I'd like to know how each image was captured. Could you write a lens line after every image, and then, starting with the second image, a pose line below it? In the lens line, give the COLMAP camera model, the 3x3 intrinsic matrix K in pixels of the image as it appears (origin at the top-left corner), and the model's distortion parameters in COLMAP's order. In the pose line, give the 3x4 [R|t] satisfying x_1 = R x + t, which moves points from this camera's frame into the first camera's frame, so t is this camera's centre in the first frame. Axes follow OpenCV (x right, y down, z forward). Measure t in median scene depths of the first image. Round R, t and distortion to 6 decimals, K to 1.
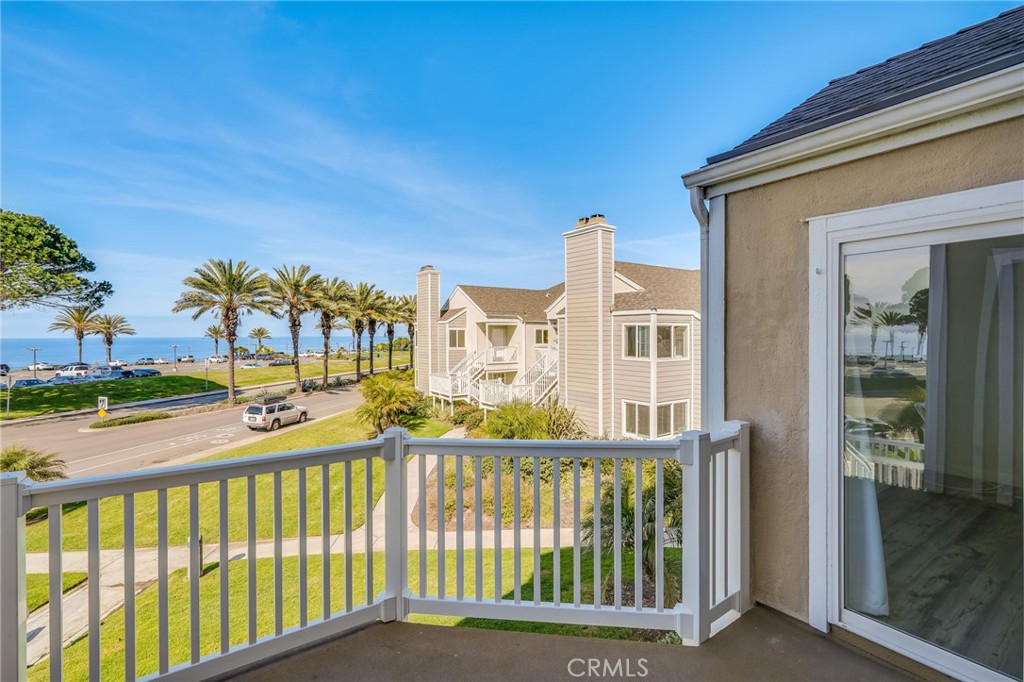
lens RADIAL K [[463.3, 0, 507.1], [0, 463.3, 338.1], [0, 0, 1]] dist [-0.006691, 0.003257]
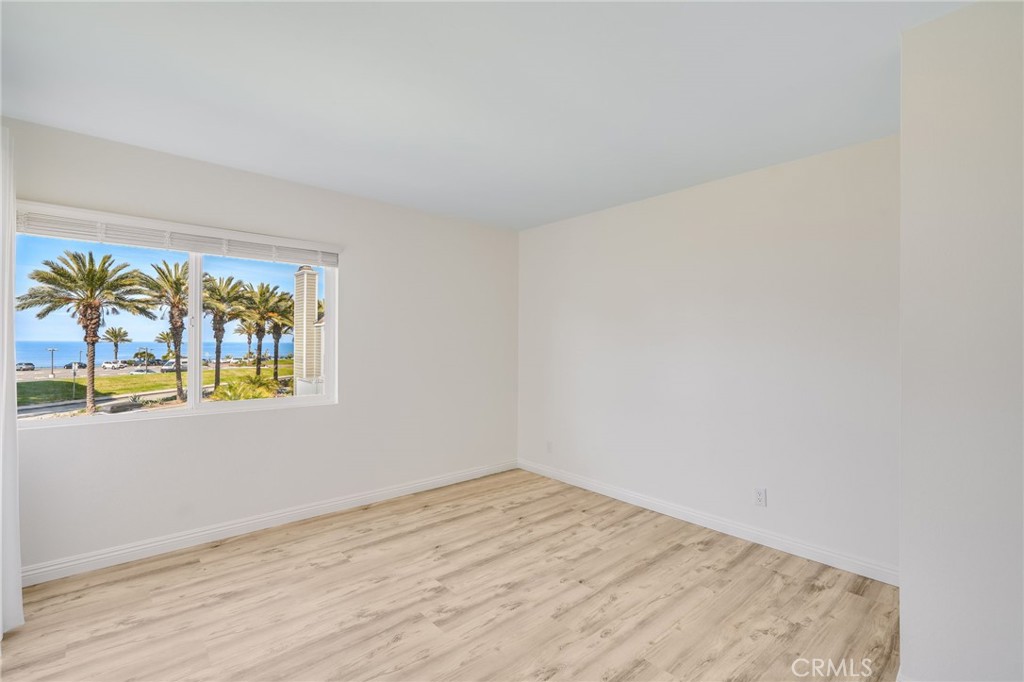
lens RADIAL K [[463.3, 0, 511.1], [0, 463.3, 342.1], [0, 0, 1]] dist [-0.006691, 0.003257]
pose [[0.992476, 0.012456, 0.121803, 0.112128], [-0.011208, 0.999877, -0.010926, 0.005360], [-0.121924, 0.009479, 0.992494, 0.008560]]
